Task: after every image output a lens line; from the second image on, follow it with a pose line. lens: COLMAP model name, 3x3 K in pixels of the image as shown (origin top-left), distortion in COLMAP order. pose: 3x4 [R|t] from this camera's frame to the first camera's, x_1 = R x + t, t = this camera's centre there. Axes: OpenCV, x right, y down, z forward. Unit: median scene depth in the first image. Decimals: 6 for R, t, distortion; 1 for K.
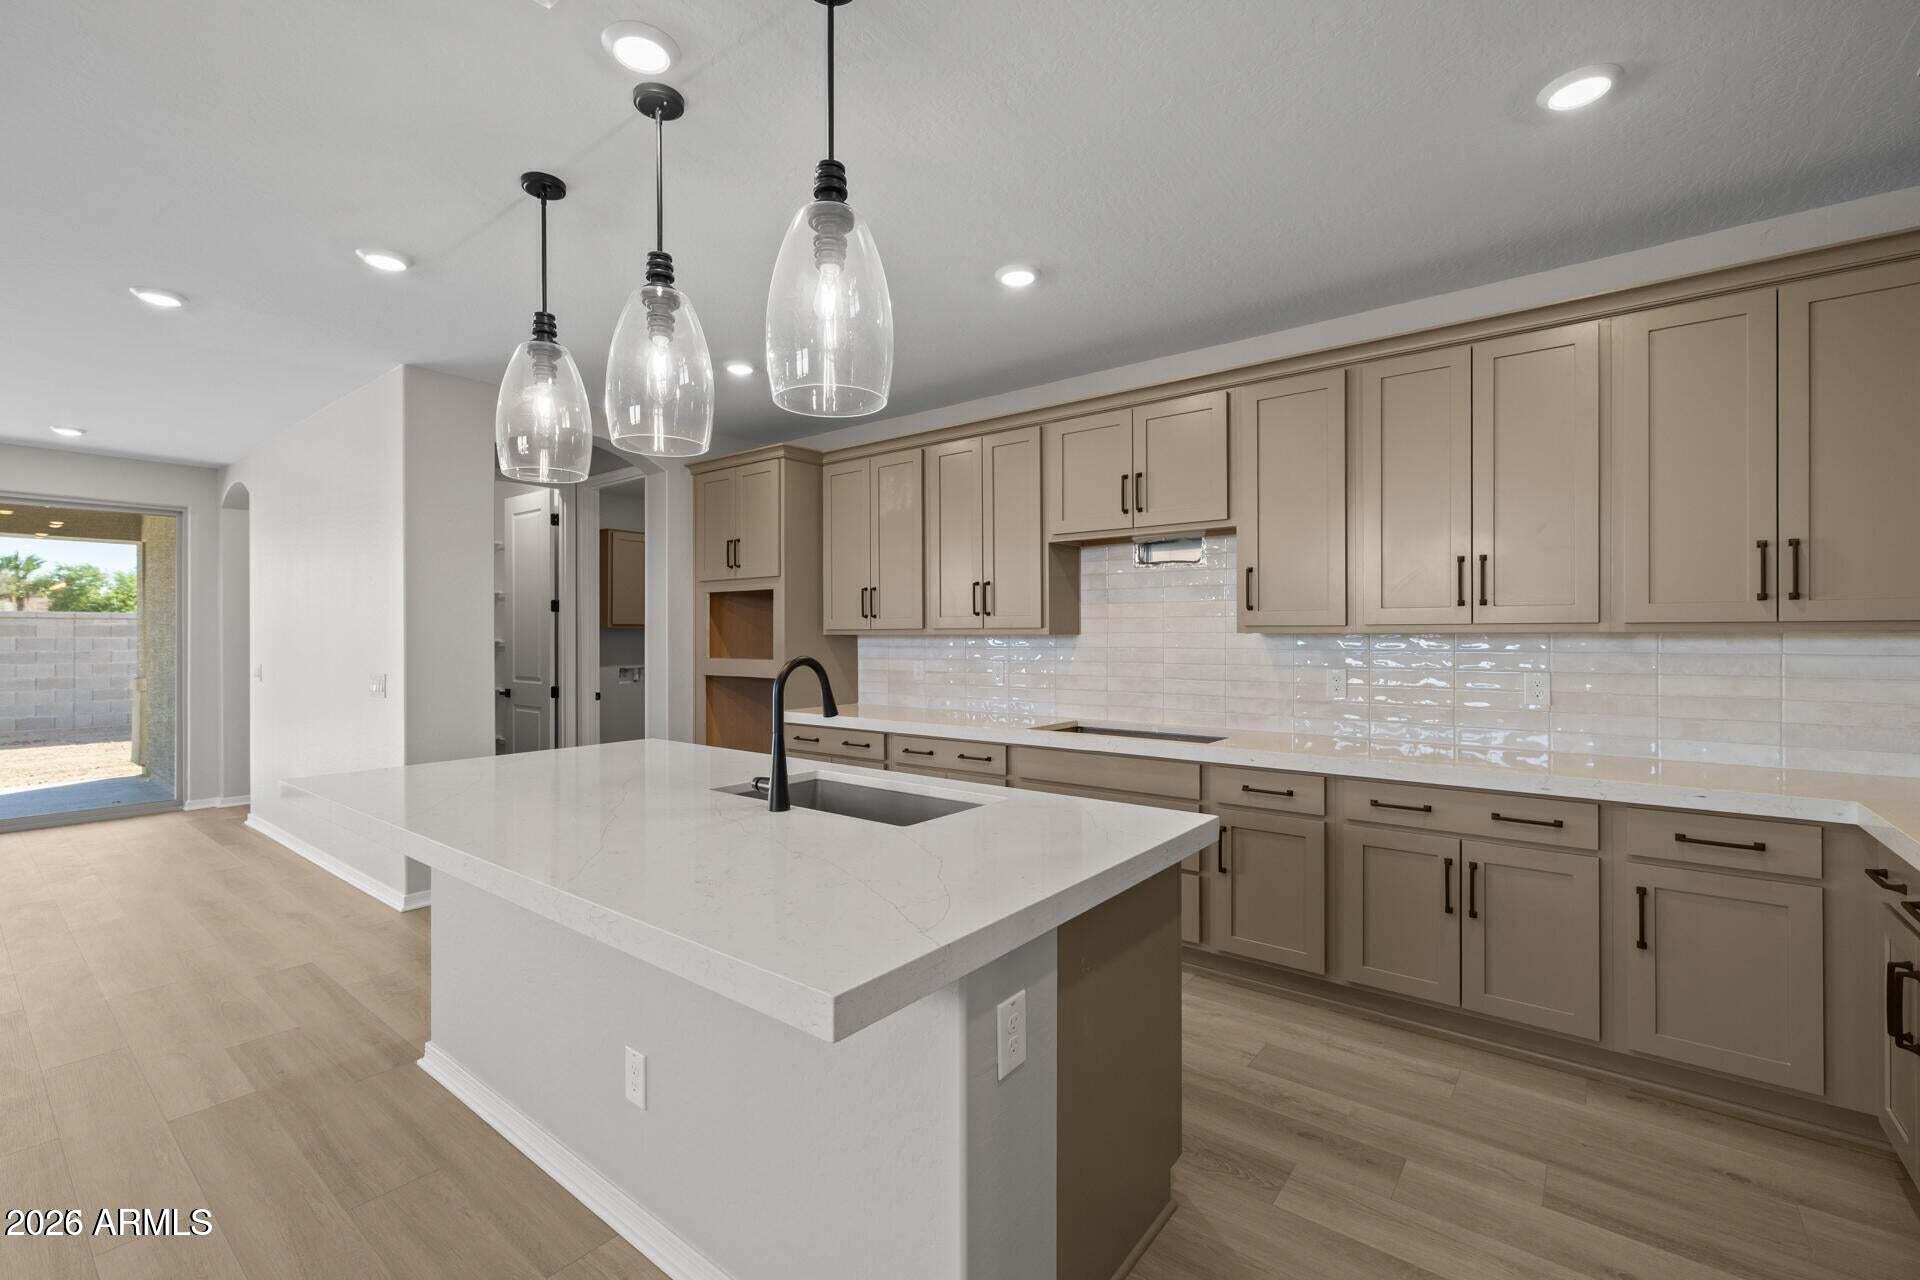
lens RADIAL K [[831.9, 0, 923.1], [0, 831.9, 628.2], [0, 0, 1]] dist [0.005066, -0.001557]
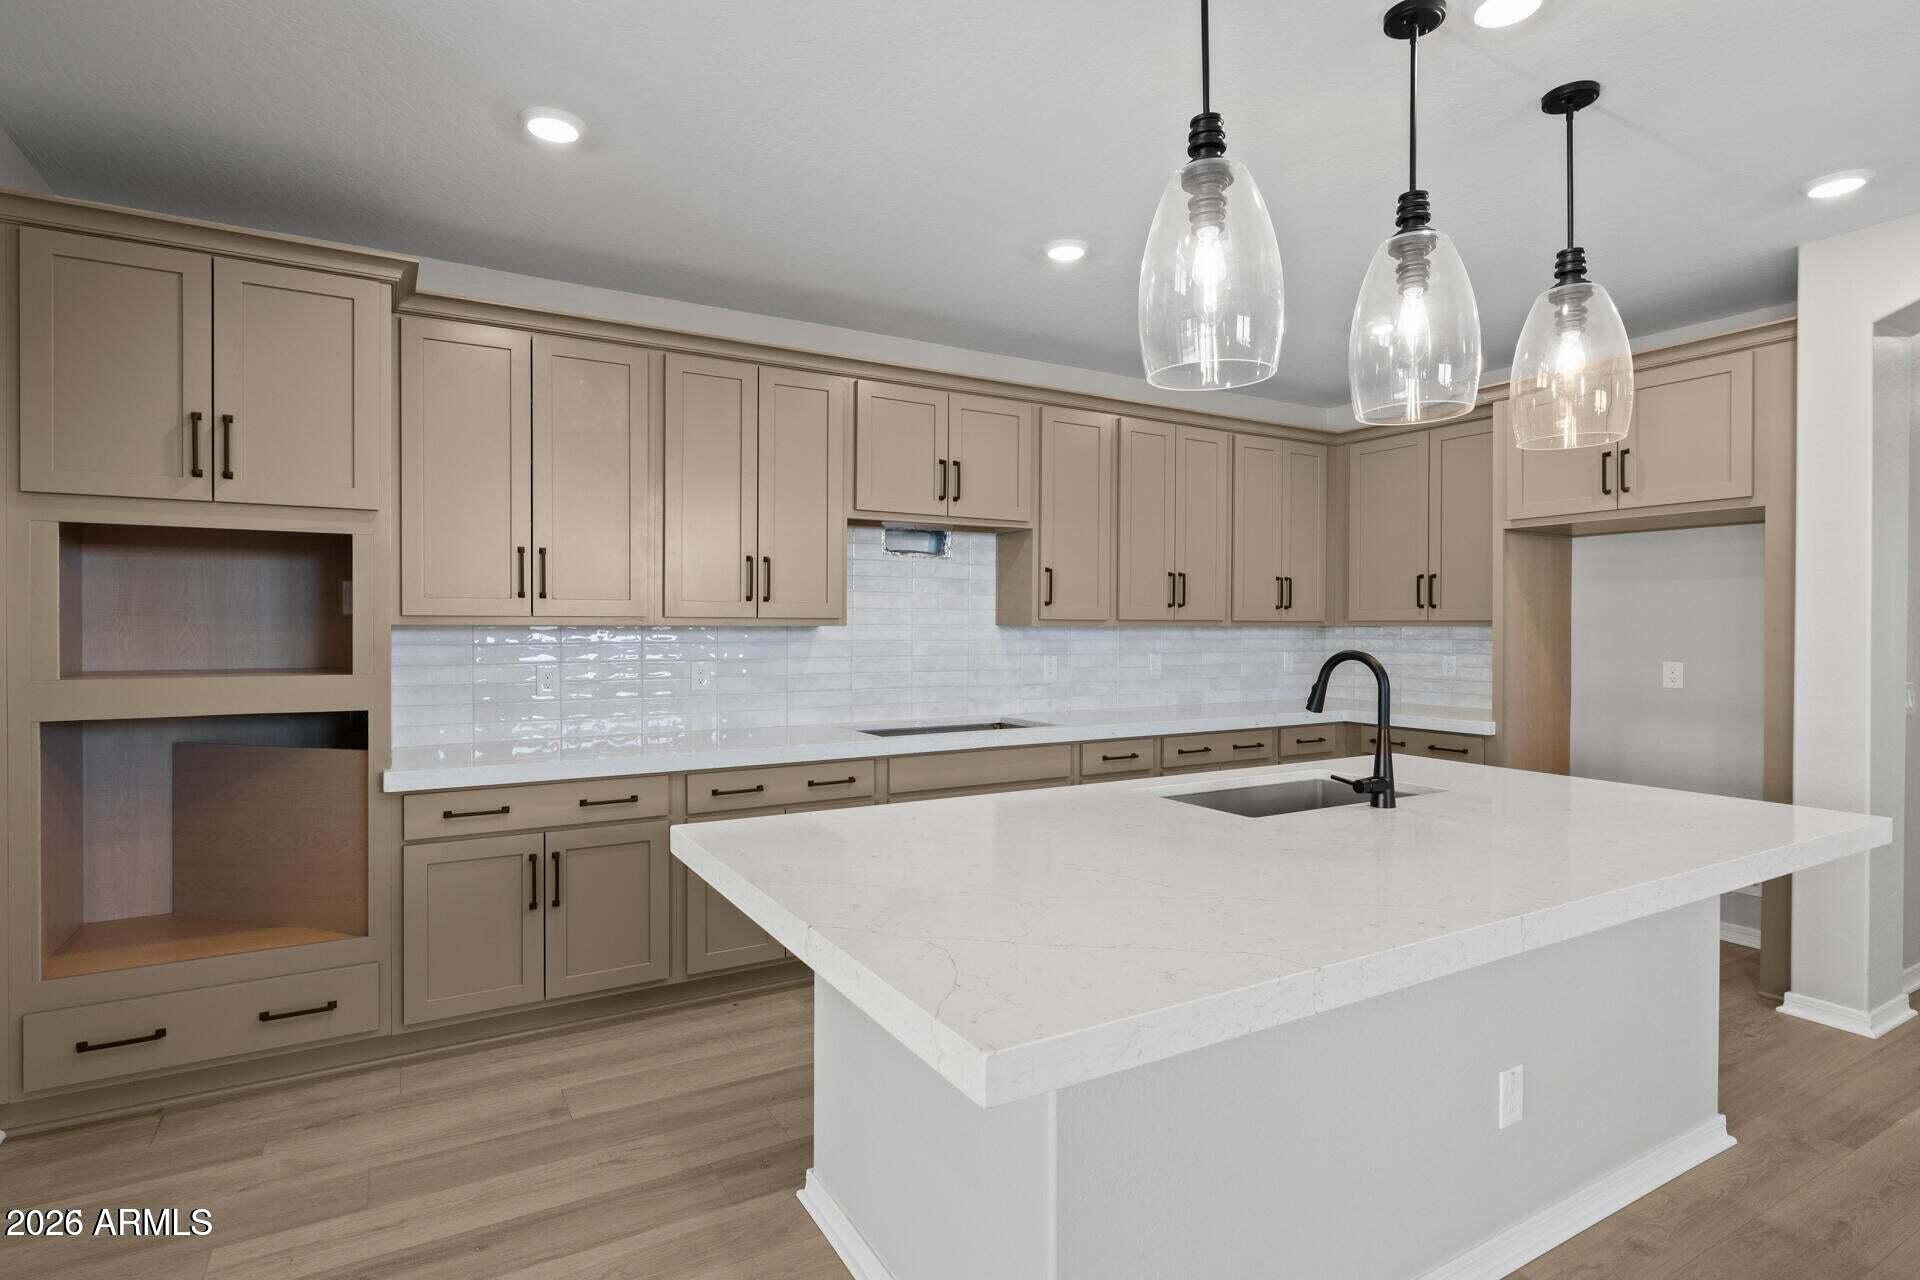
lens RADIAL K [[918.6, 0, 940.1], [0, 918.6, 635.7], [0, 0, 1]] dist [-0.004683, 0.000969]
pose [[0.361582, -0.006799, 0.932315, -0.678344], [-0.009414, 0.999896, 0.010943, 0.005993], [-0.932293, -0.012734, 0.361481, 0.561747]]
